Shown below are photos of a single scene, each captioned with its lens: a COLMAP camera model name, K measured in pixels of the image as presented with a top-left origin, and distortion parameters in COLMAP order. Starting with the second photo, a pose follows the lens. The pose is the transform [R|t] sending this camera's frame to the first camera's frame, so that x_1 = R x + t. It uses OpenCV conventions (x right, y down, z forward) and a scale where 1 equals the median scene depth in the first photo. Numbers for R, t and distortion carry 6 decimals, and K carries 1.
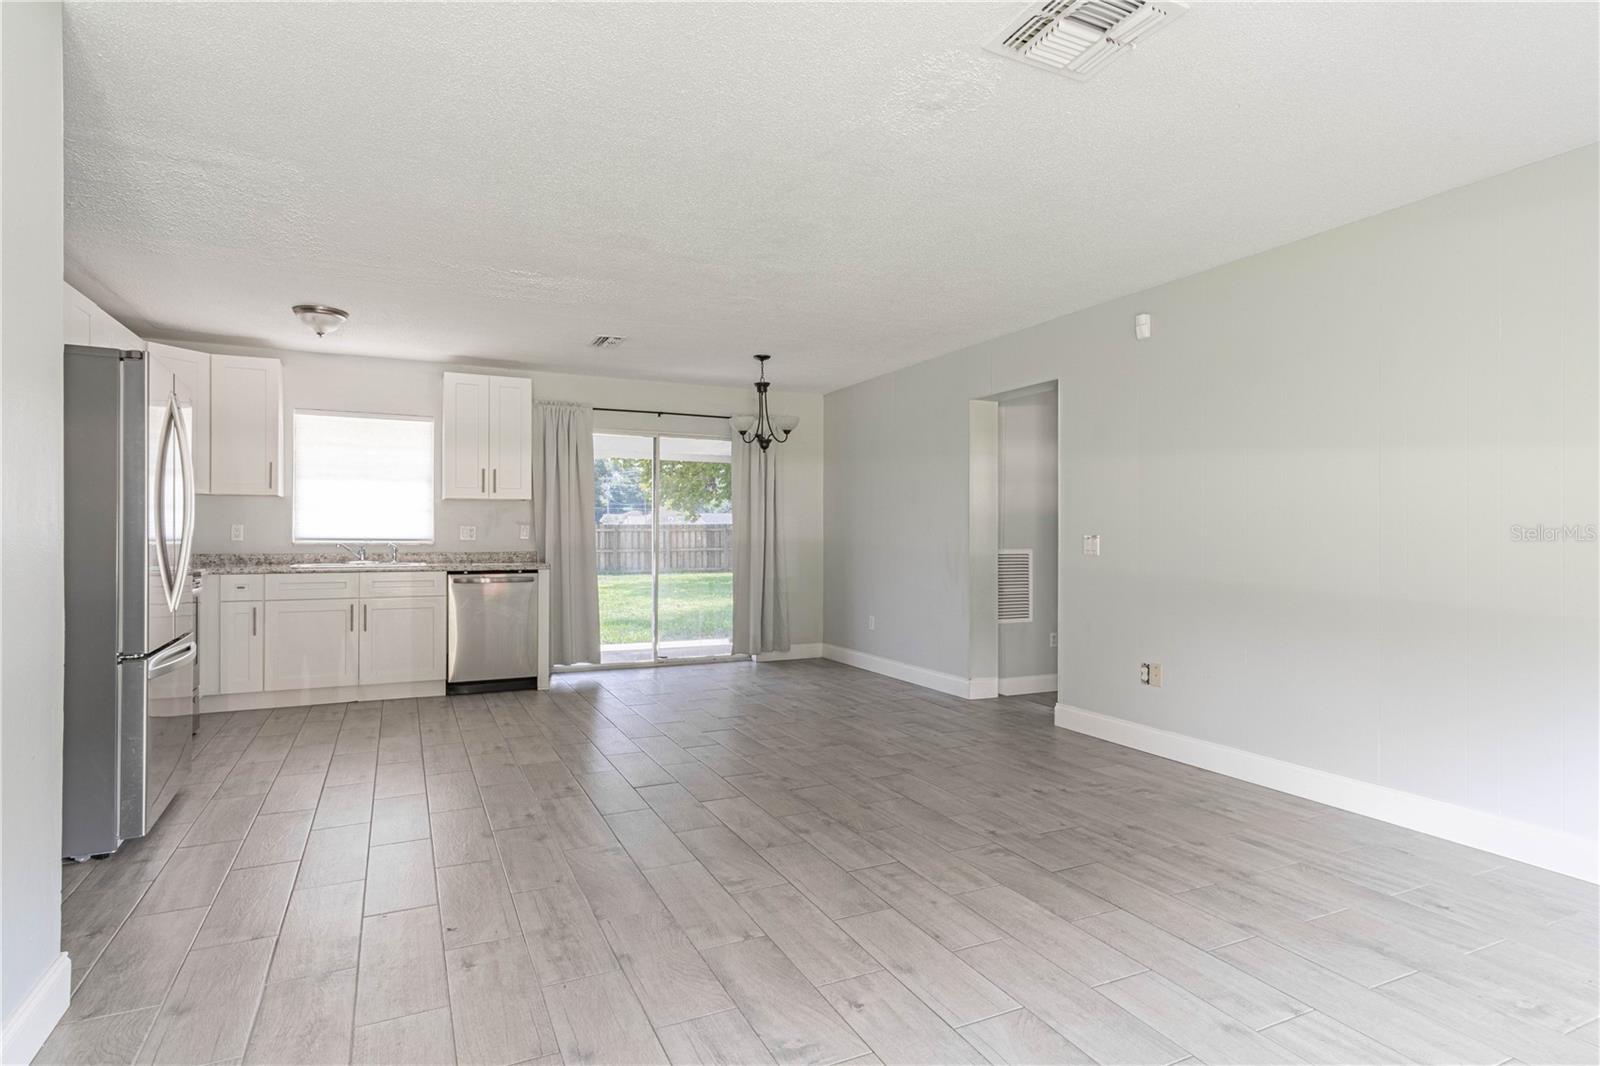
lens RADIAL K [[839.1, 0, 802.4], [0, 839.1, 531.0], [0, 0, 1]] dist [0.001954, 0.000527]
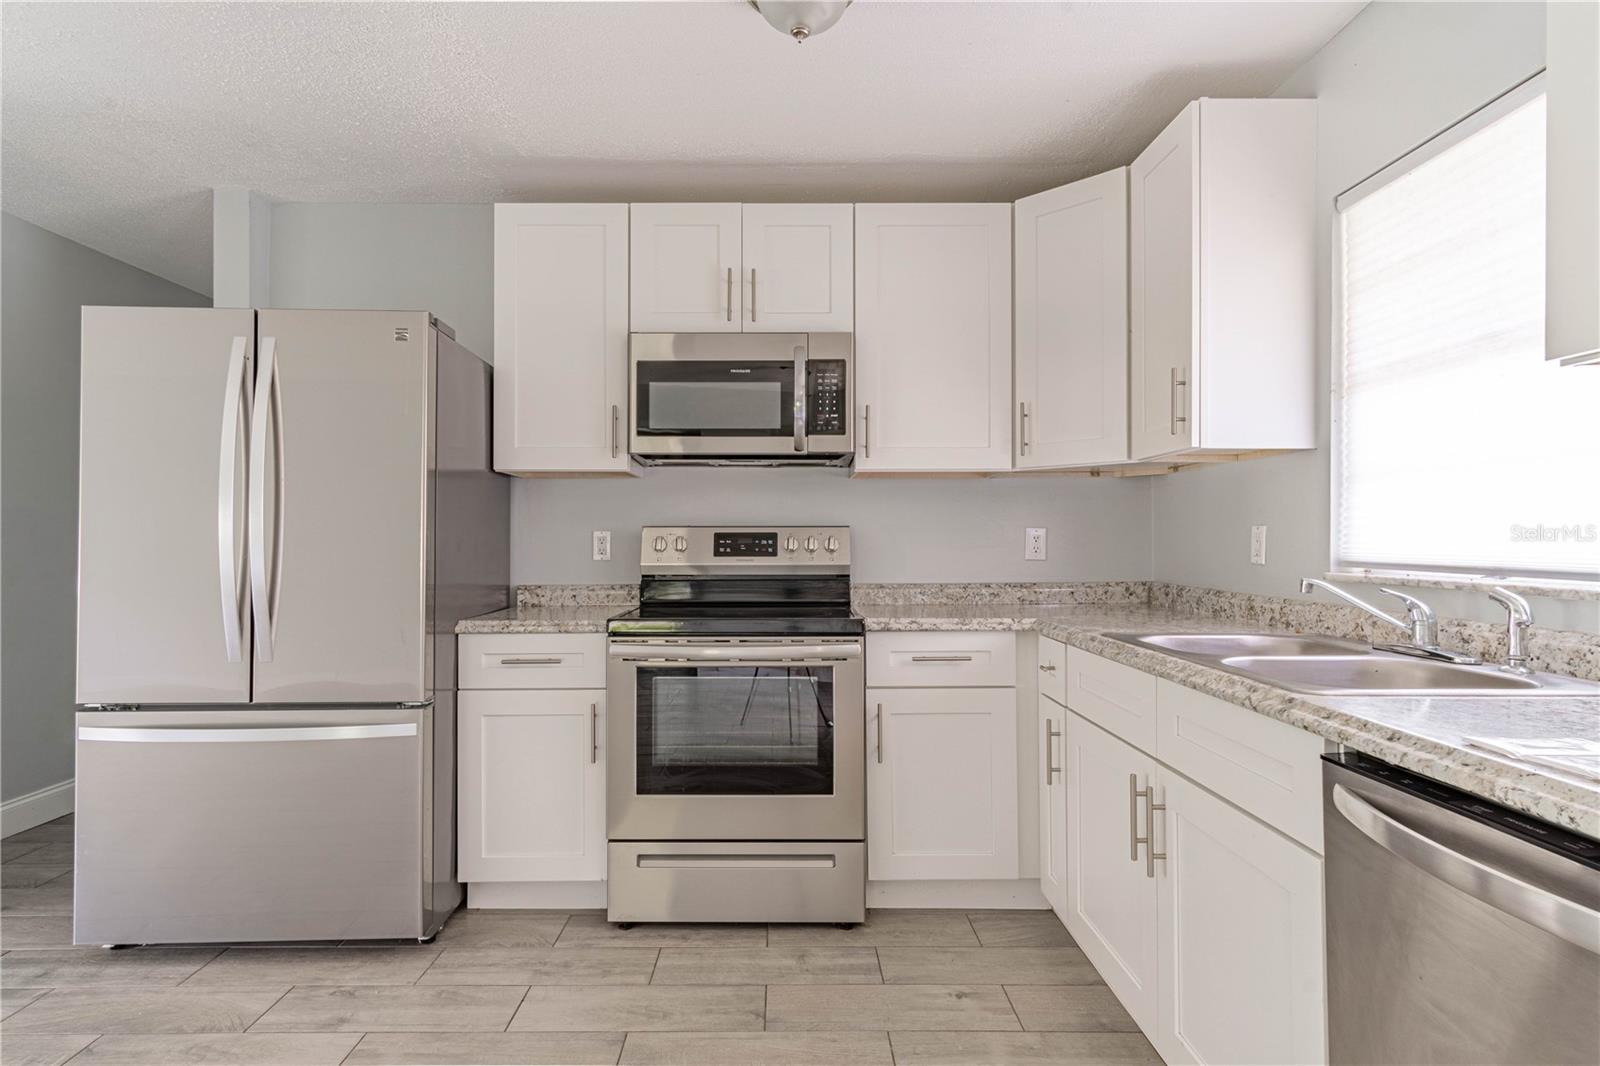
lens RADIAL K [[813.8, 0, 800.0], [0, 813.8, 533.0], [0, 0, 1]] dist [0.004802, 0.000888]
pose [[-0.431965, -0.011125, -0.901822, -0.206071], [0.001156, 0.999916, -0.012889, 0.001039], [0.901889, -0.006610, -0.431916, 0.998999]]
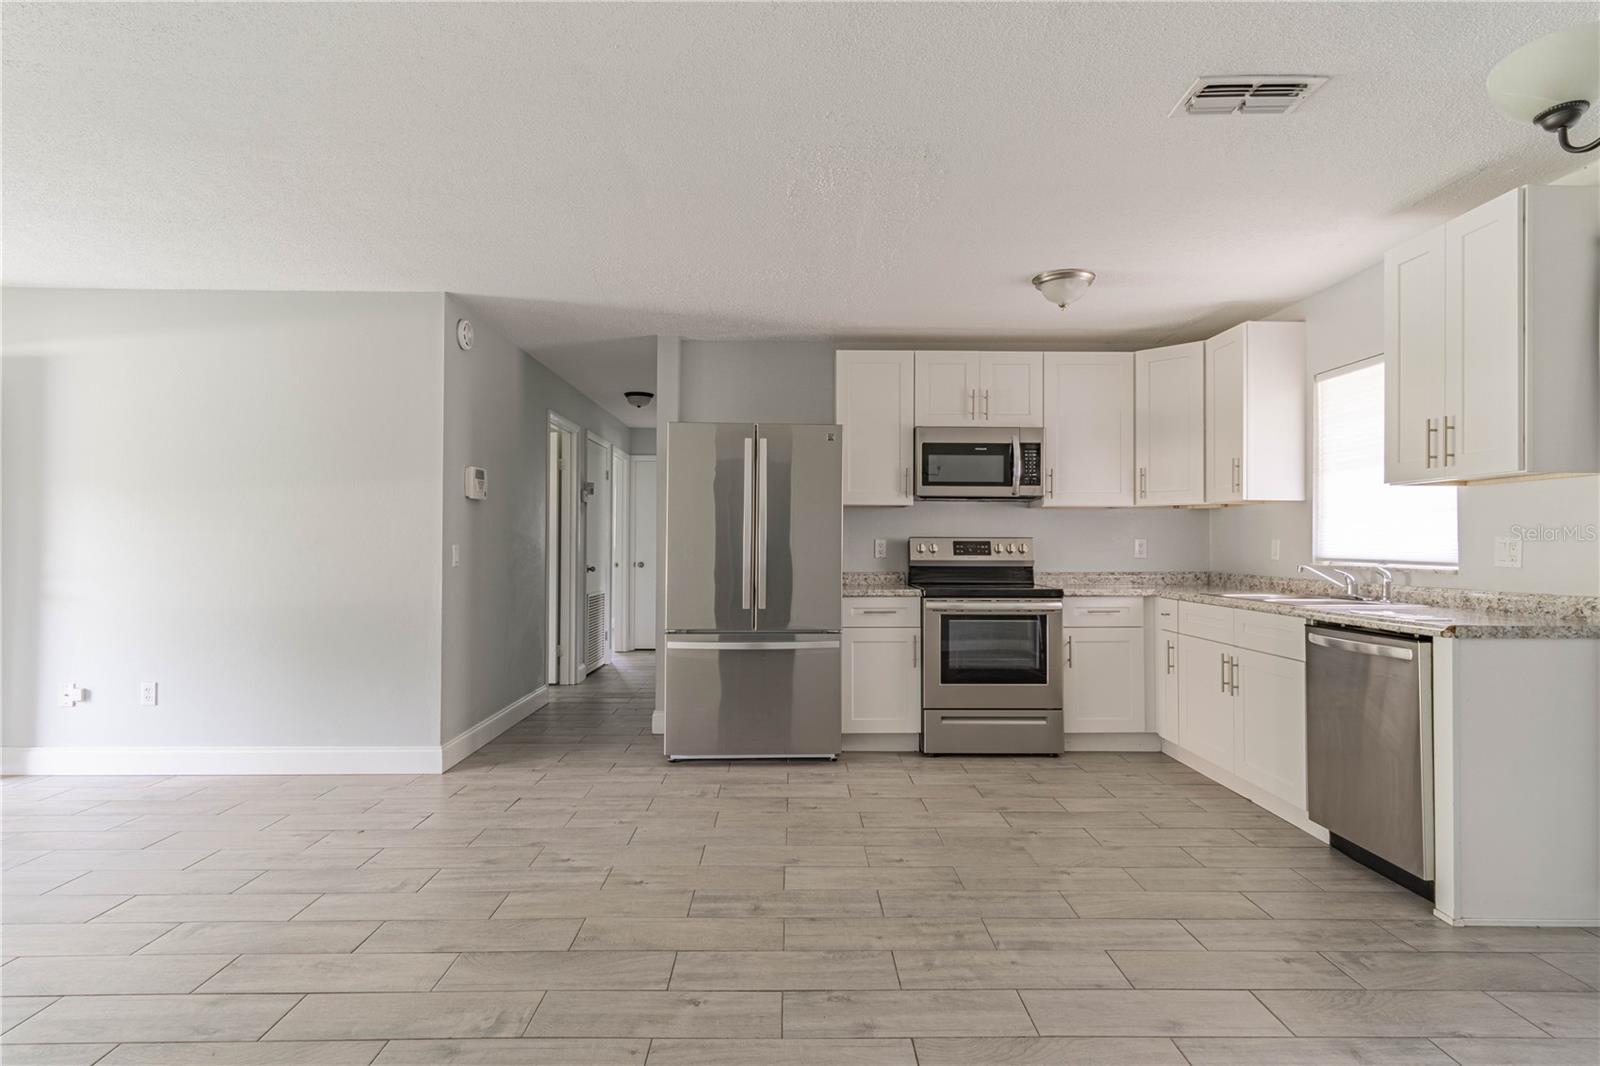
lens RADIAL K [[839.1, 0, 802.4], [0, 839.1, 531.0], [0, 0, 1]] dist [0.001954, 0.000527]
pose [[-0.416510, -0.019663, -0.908918, 0.233852], [-0.003634, 0.999794, -0.019964, 0.001799], [0.909124, -0.005012, -0.416496, 0.953615]]
